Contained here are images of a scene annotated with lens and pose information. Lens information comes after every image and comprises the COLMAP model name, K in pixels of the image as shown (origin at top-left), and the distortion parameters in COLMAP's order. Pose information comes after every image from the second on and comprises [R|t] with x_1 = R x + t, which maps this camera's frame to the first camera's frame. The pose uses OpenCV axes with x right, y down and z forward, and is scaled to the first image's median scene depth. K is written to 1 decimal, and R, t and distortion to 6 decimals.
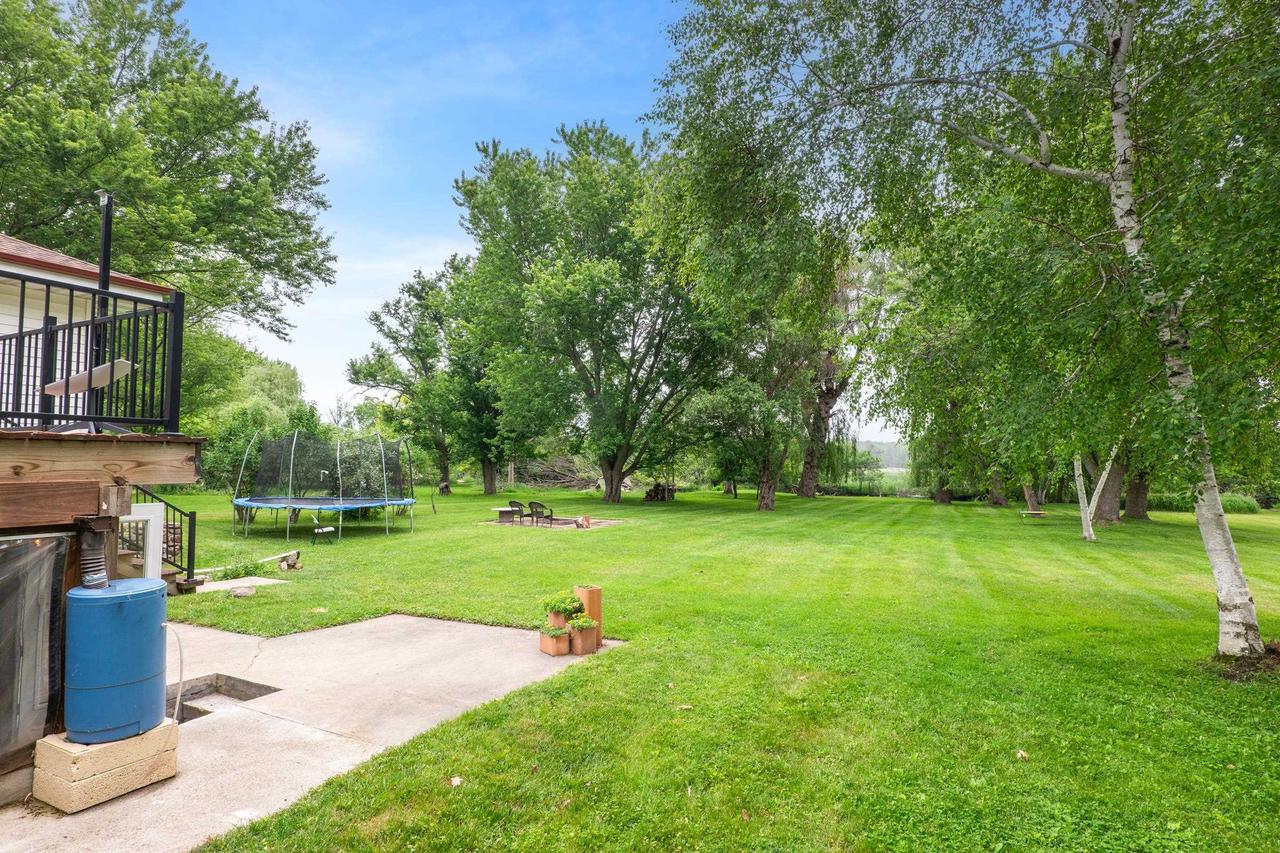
lens RADIAL K [[650.8, 0, 640.0], [0, 650.8, 426.5], [0, 0, 1]] dist [-0.003360, -0.000771]
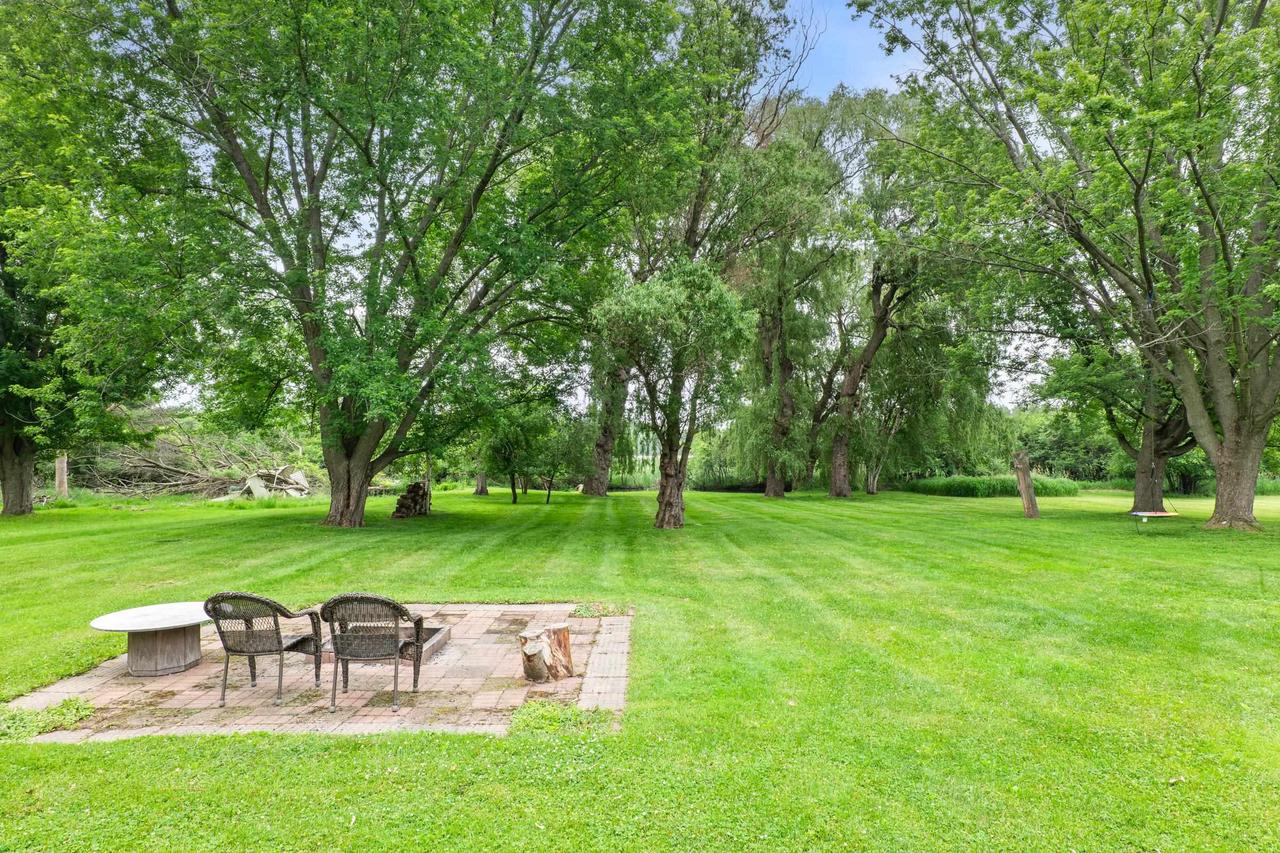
lens RADIAL K [[810.4, 0, 640.0], [0, 810.4, 426.5], [0, 0, 1]] dist [0.000857, -0.000024]
pose [[0.906582, -0.000046, 0.422030, -0.095423], [-0.010450, 0.999691, 0.022557, 0.026670], [-0.421901, -0.024860, 0.906301, 0.365757]]
